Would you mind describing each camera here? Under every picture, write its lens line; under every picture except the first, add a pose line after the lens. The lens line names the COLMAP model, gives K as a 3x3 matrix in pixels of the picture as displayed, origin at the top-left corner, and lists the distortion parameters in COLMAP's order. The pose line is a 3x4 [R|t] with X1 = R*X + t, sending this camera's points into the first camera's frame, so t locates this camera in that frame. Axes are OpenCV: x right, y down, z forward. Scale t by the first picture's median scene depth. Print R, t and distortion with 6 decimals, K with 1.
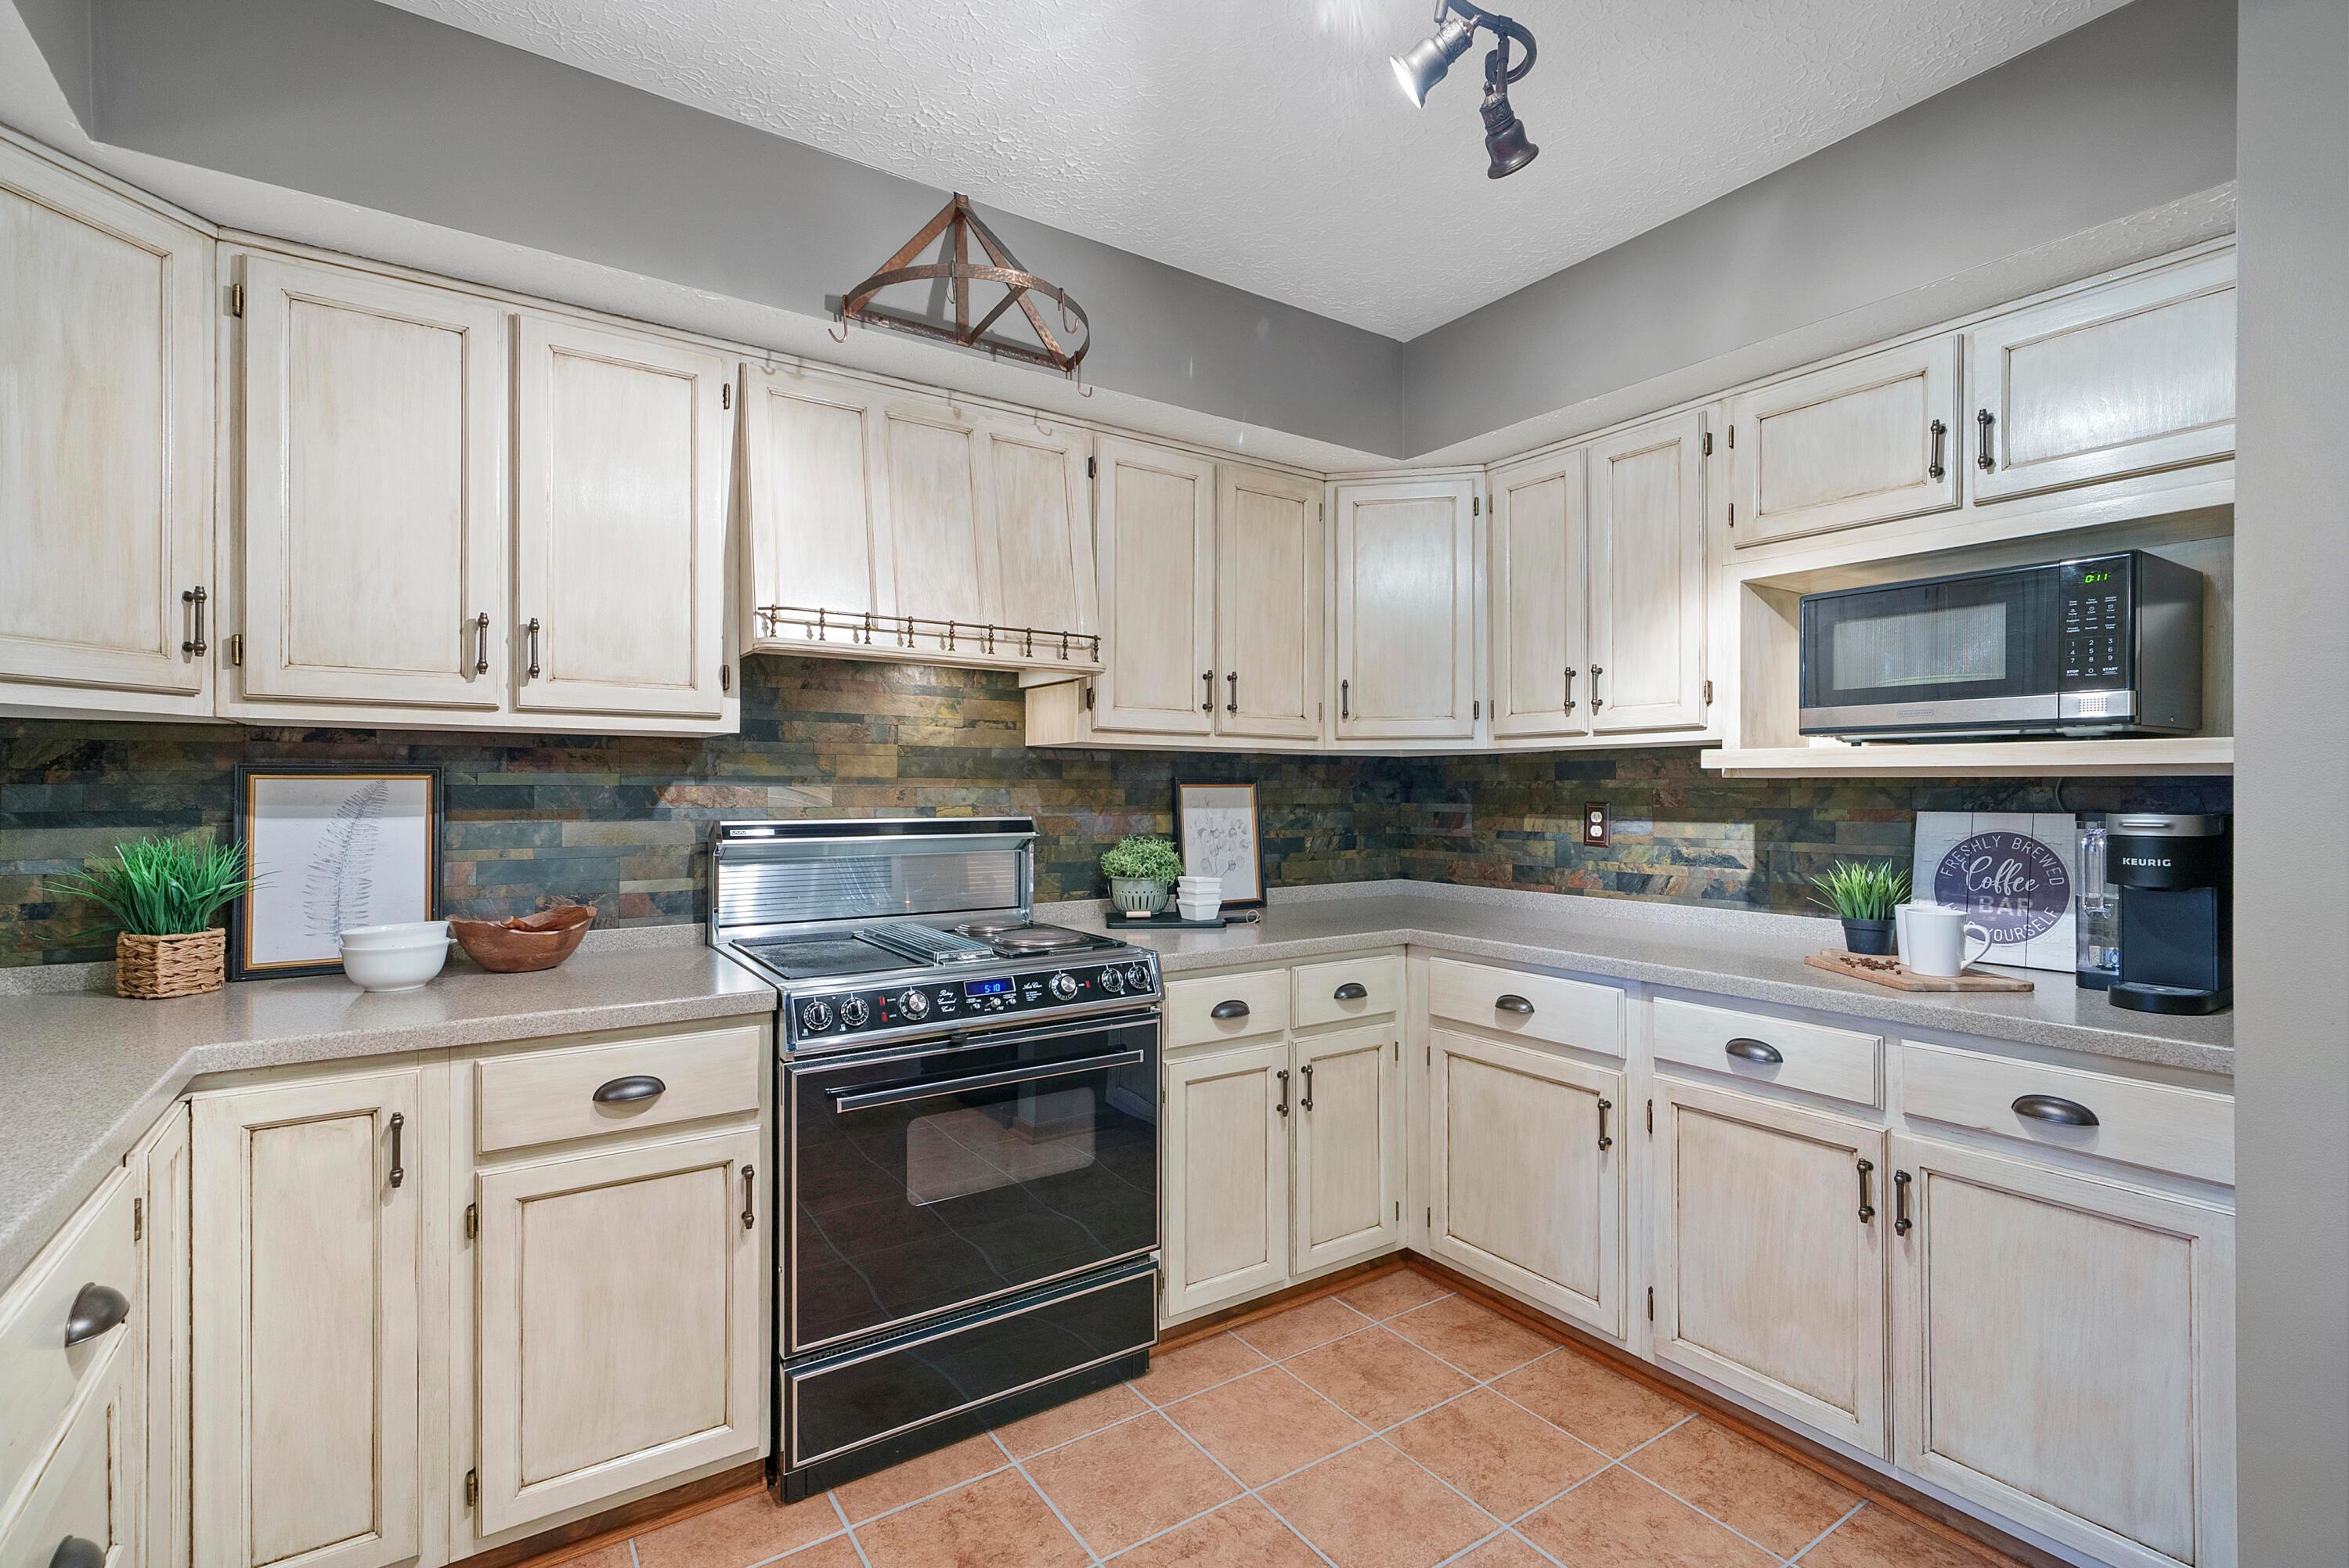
lens RADIAL K [[1052.6, 0, 1143.0], [0, 1052.6, 785.5], [0, 0, 1]] dist [-0.001520, 0.000543]
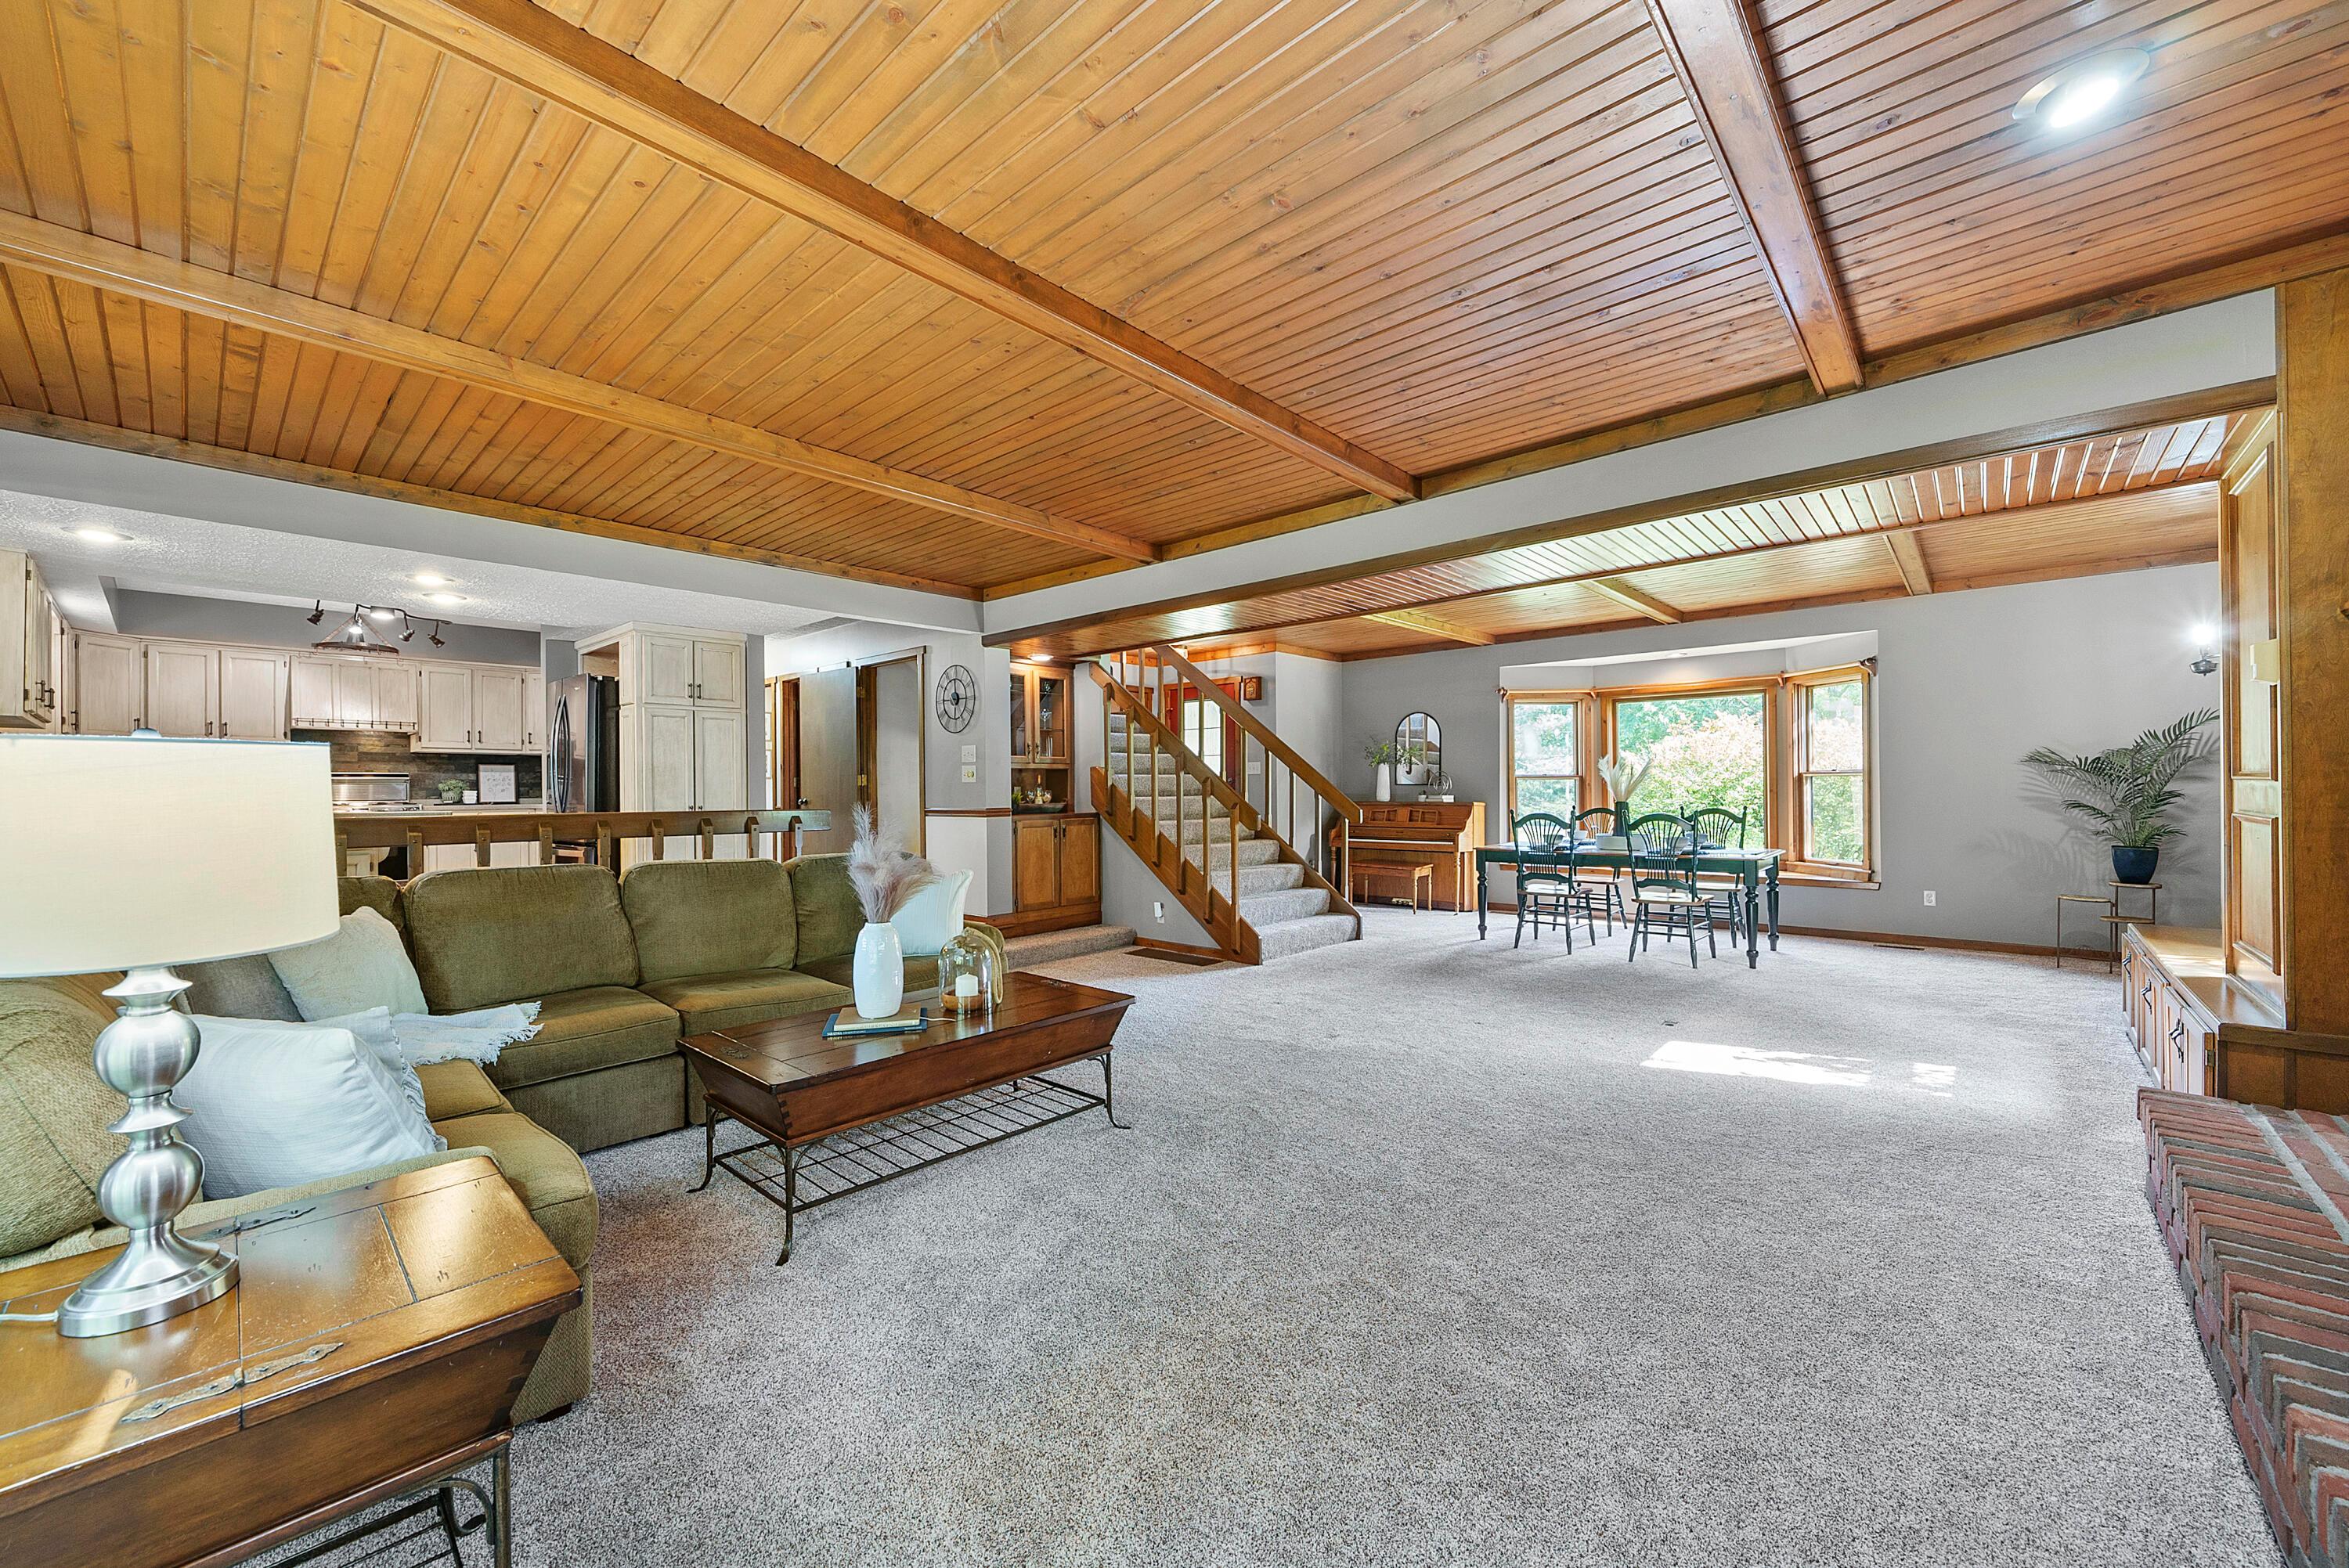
lens RADIAL K [[911.2, 0, 1177.2], [0, 911.2, 796.0], [0, 0, 1]] dist [-0.003515, -0.000031]
pose [[0.970090, -0.005456, 0.242683, 1.841355], [0.003580, 0.999960, 0.008171, 0.102904], [-0.242718, -0.007057, 0.970071, -2.851375]]
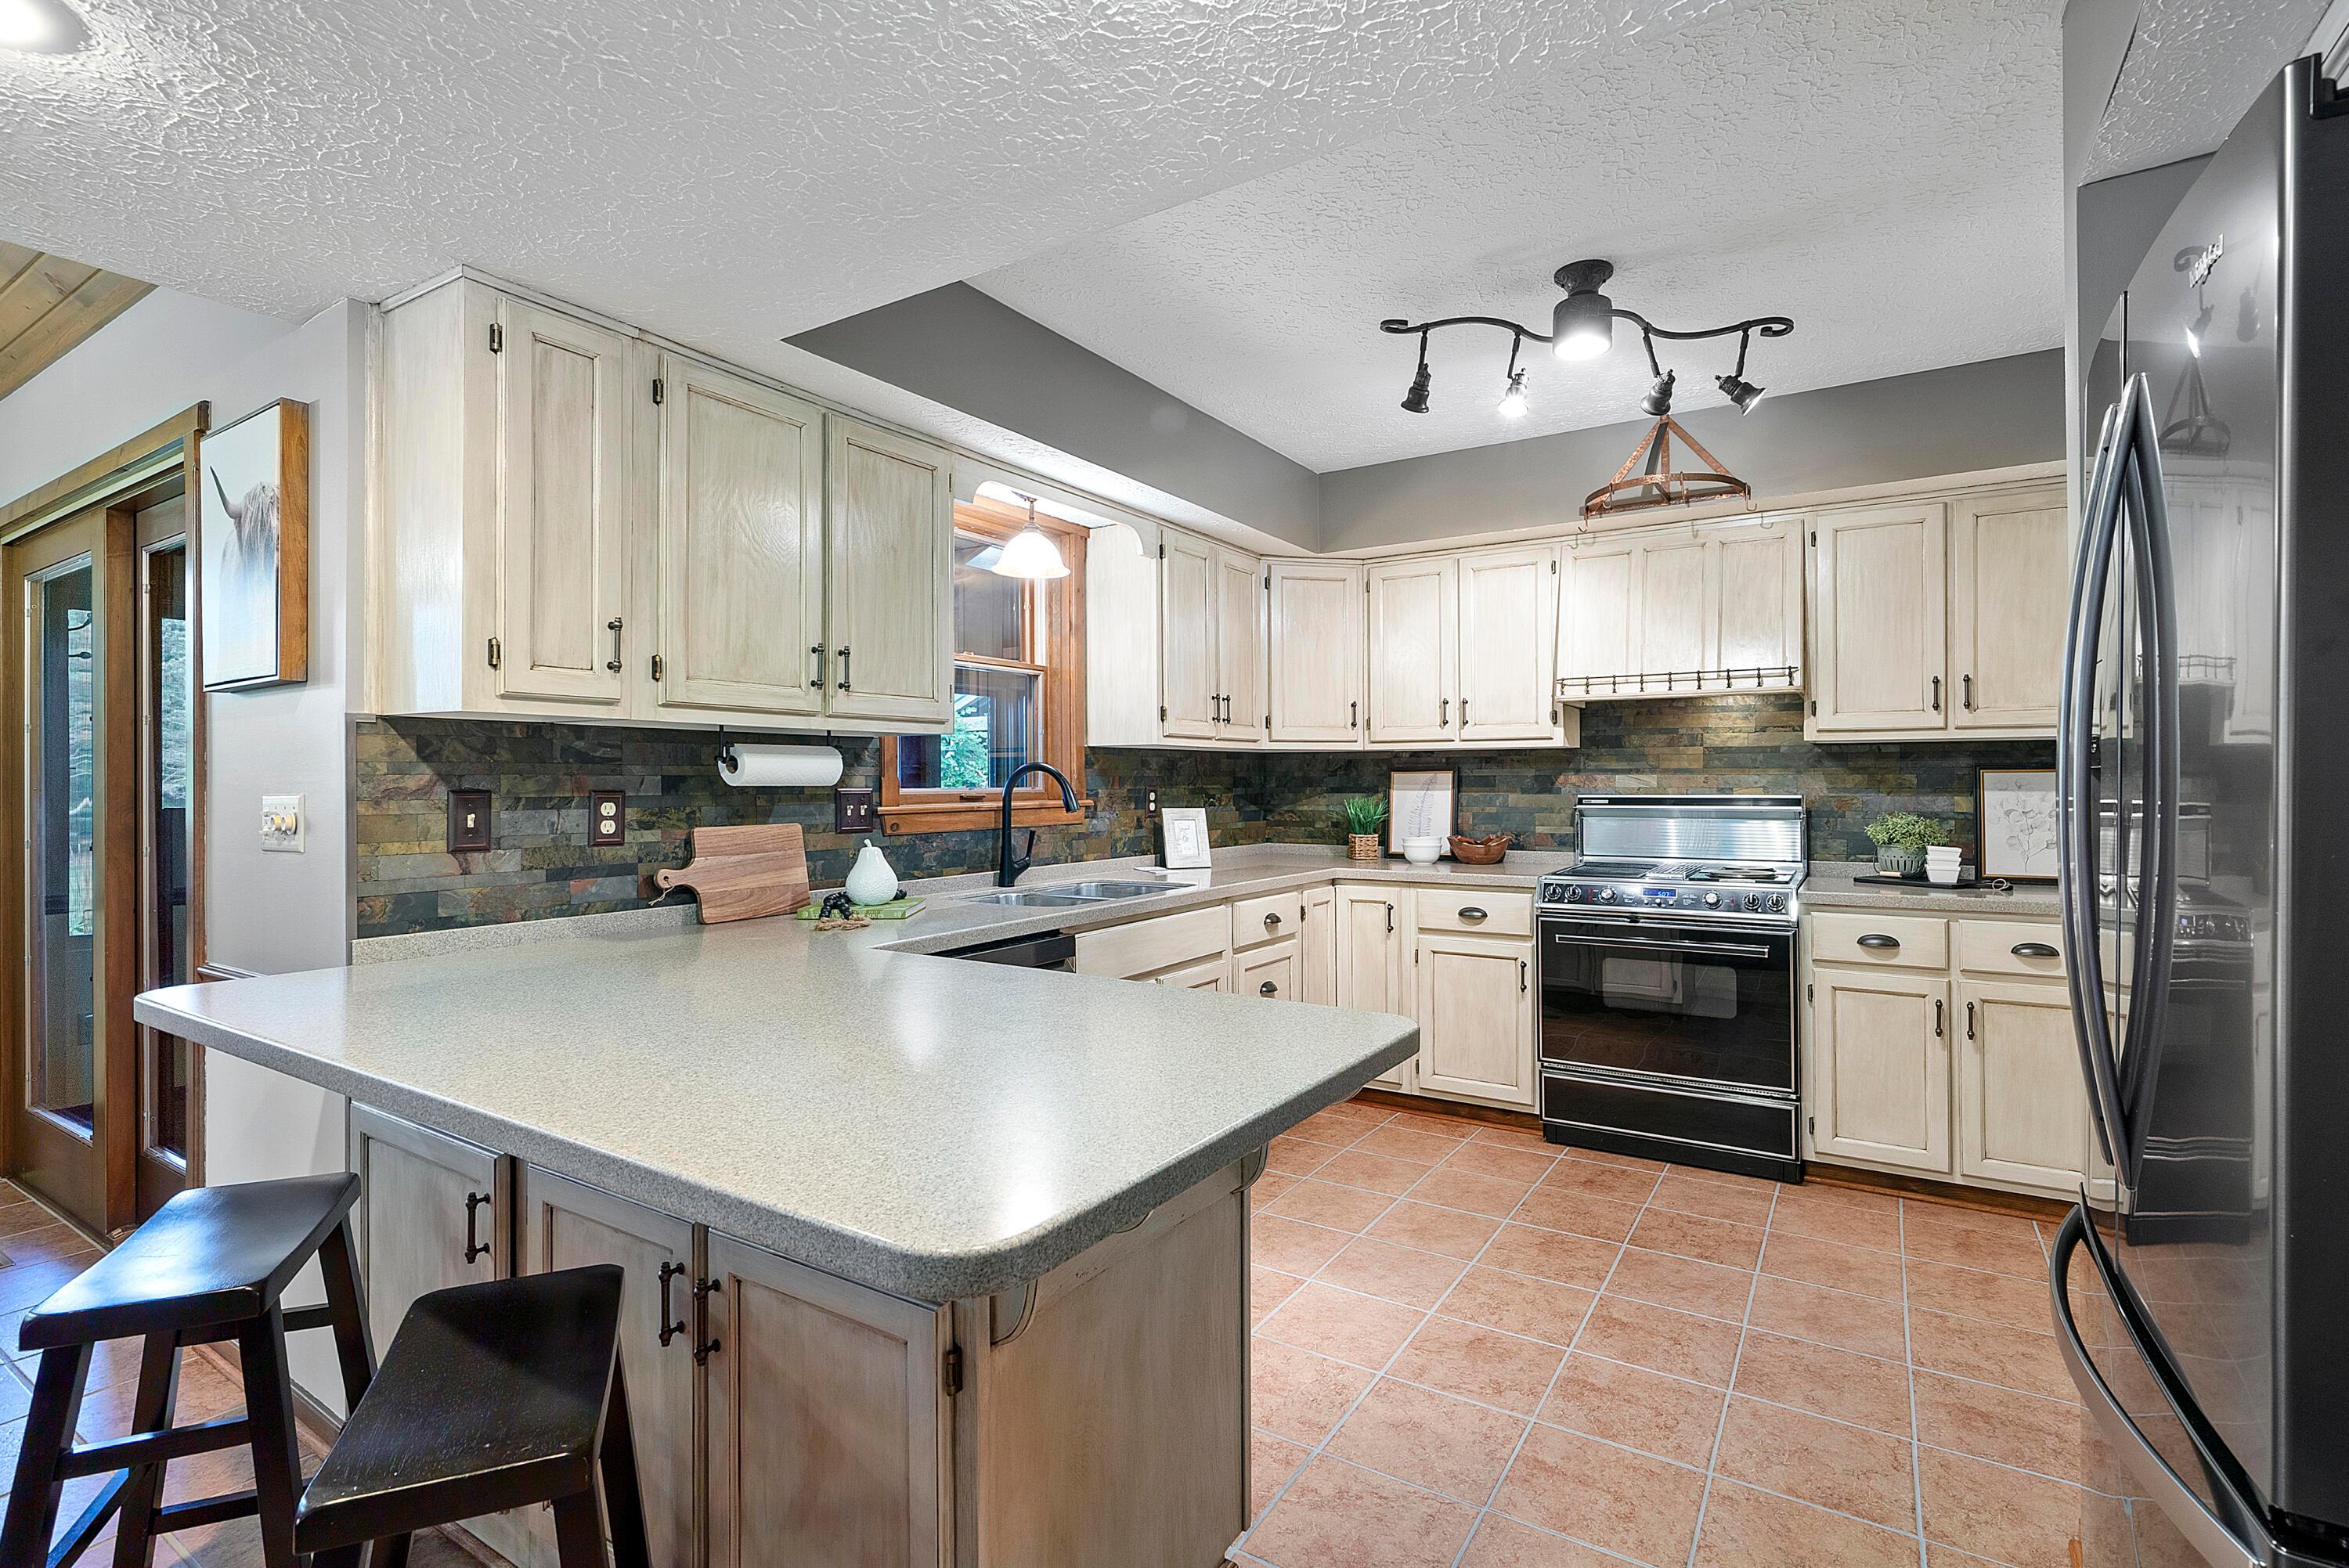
lens RADIAL K [[1083.5, 0, 1184.0], [0, 1083.5, 781.9], [0, 0, 1]] dist [-0.000393, 0.000007]
pose [[0.404830, -0.003037, -0.914387, 0.977205], [0.006850, 0.999976, -0.000289, 0.007954], [0.914366, -0.006147, 0.404841, -0.340989]]
